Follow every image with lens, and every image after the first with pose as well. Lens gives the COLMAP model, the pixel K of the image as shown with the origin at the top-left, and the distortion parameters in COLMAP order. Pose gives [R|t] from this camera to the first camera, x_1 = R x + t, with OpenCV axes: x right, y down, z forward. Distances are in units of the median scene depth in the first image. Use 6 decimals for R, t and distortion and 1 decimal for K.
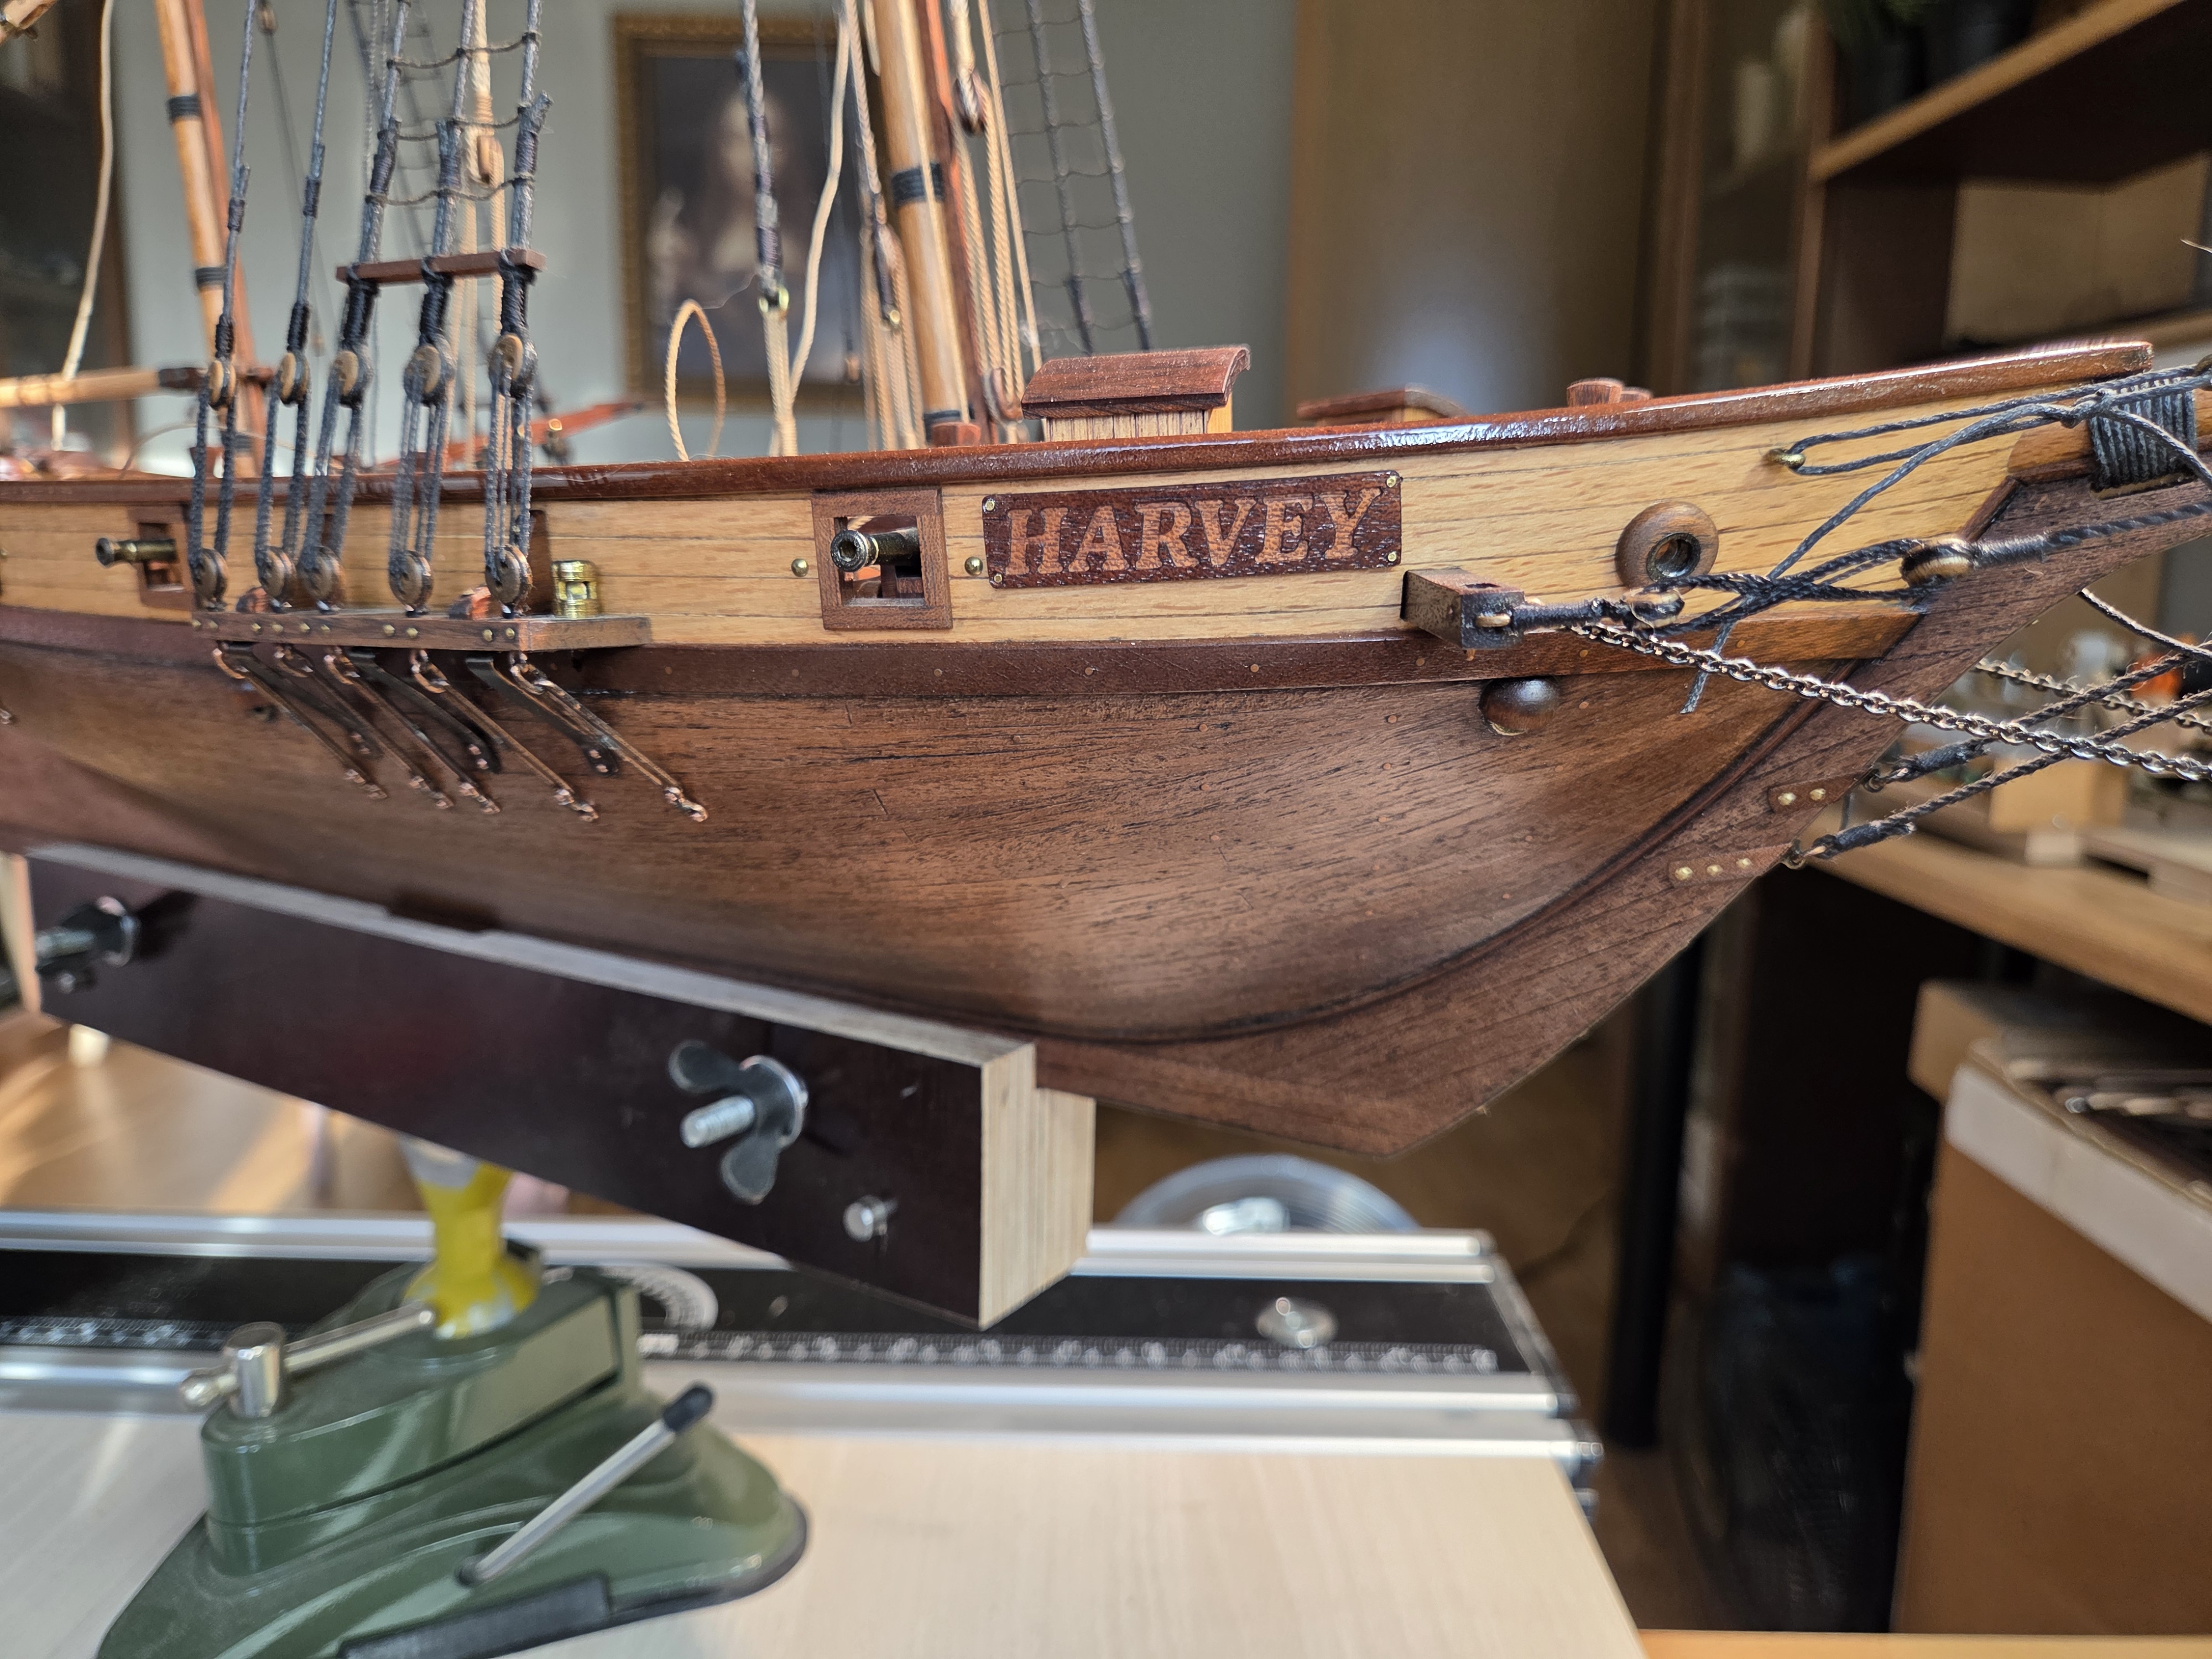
lens RADIAL K [[1564.8, 0, 1096.2], [0, 1564.8, 876.0], [0, 0, 1]] dist [0.008143, -0.049569]
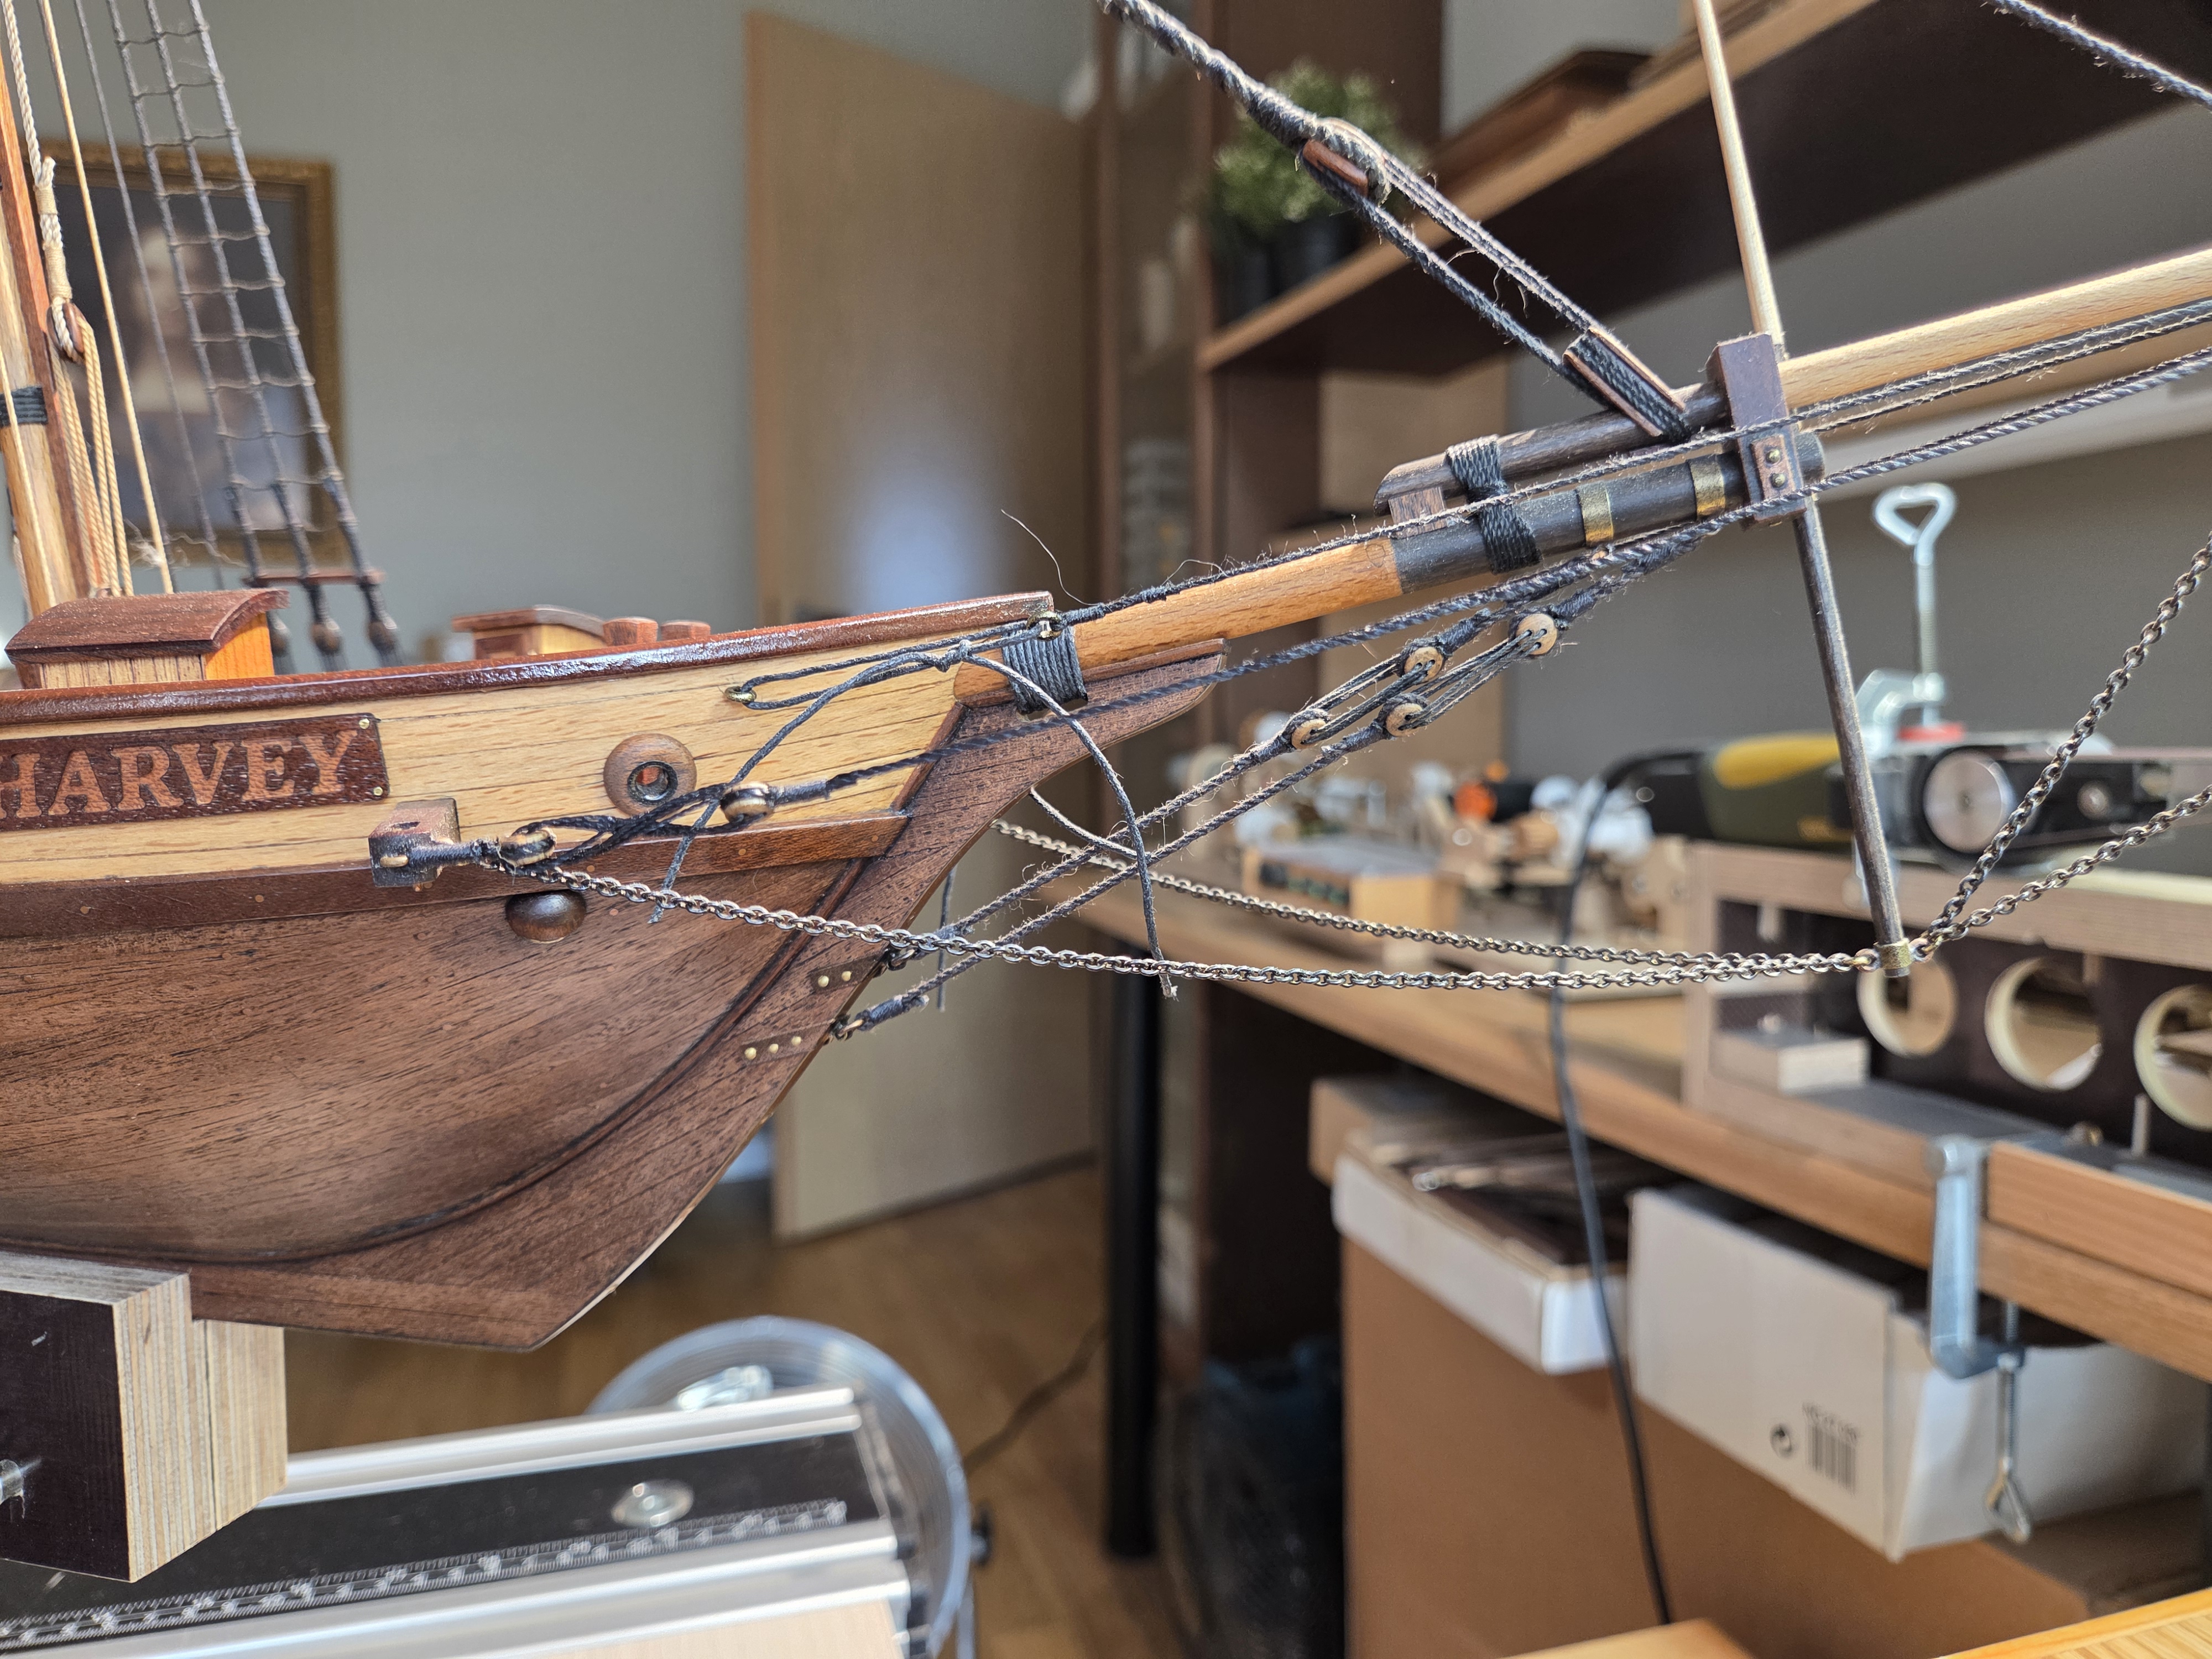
lens RADIAL K [[1564.8, 0, 1096.2], [0, 1564.8, 876.0], [0, 0, 1]] dist [0.008143, -0.049569]
pose [[0.948303, -0.052488, 0.312997, 0.259725], [0.080878, 0.993635, -0.078412, -0.018956], [-0.306889, 0.099673, 0.946512, -0.127544]]
